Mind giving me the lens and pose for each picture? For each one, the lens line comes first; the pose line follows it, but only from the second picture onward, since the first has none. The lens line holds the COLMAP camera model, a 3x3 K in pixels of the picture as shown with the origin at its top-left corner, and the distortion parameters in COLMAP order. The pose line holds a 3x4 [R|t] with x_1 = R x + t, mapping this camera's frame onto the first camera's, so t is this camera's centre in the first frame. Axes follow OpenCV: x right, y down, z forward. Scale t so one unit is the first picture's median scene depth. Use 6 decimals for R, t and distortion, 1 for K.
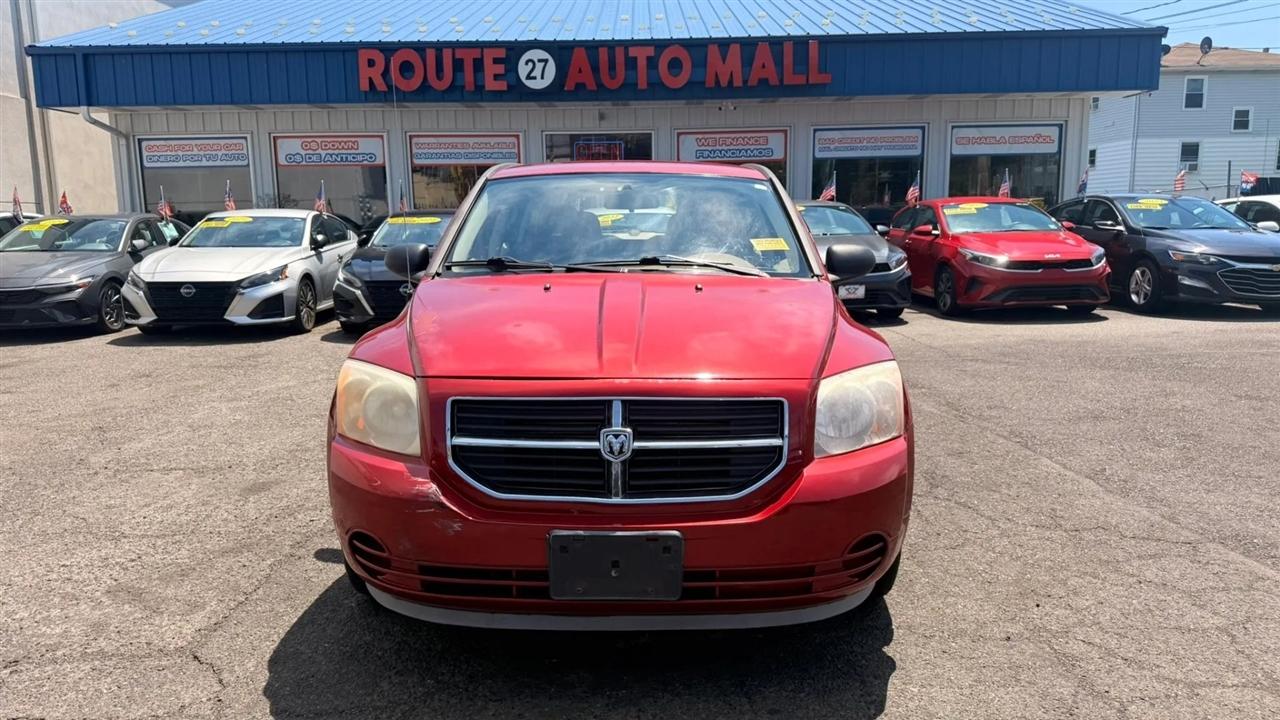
lens RADIAL K [[909.6, 0, 637.6], [0, 909.6, 364.6], [0, 0, 1]] dist [0.040077, -0.050307]
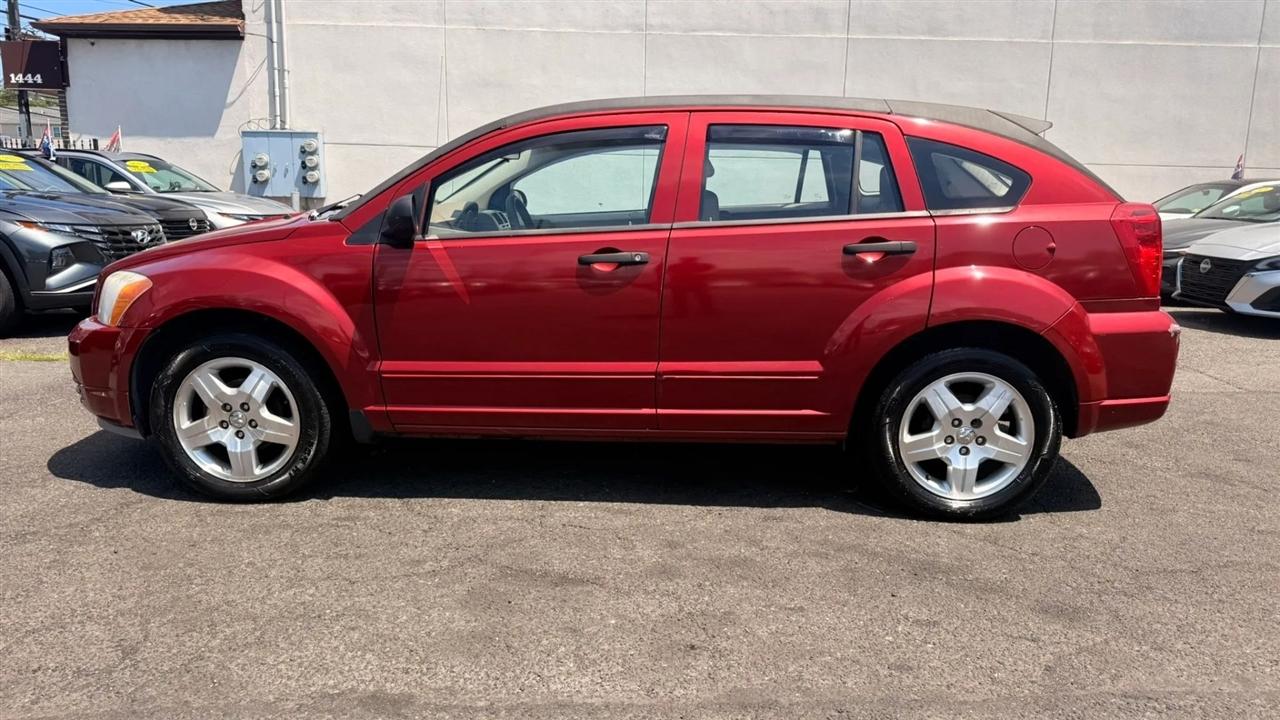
lens RADIAL K [[909.6, 0, 646.3], [0, 909.6, 365.6], [0, 0, 1]] dist [0.040077, -0.050307]
pose [[-0.047169, 0.199877, -0.978685, 0.303867], [-0.172838, 0.963364, 0.205079, -0.054060], [0.983820, 0.178828, -0.010894, 0.349015]]
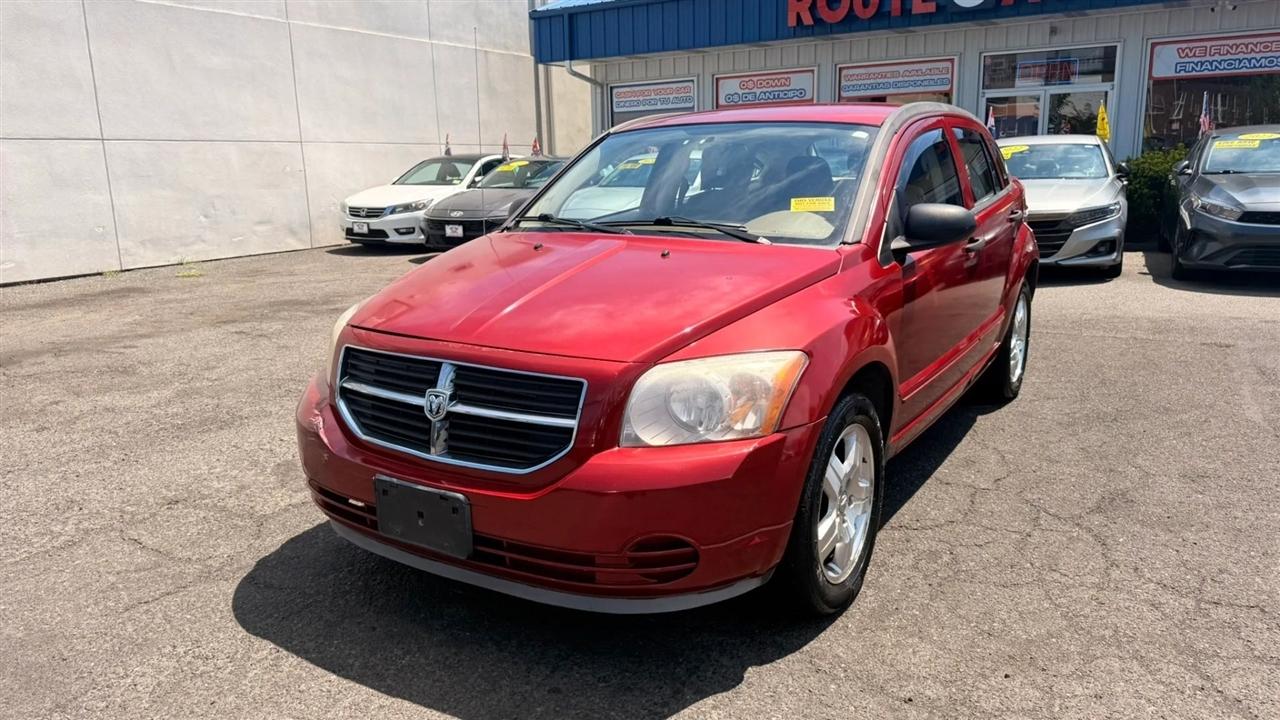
lens RADIAL K [[909.6, 0, 639.2], [0, 909.6, 365.4], [0, 0, 1]] dist [0.040077, -0.050307]
pose [[0.846639, 0.108568, -0.520976, 0.122559], [-0.068583, 0.993065, 0.095494, -0.012702], [0.527730, -0.045119, 0.848213, 0.038575]]
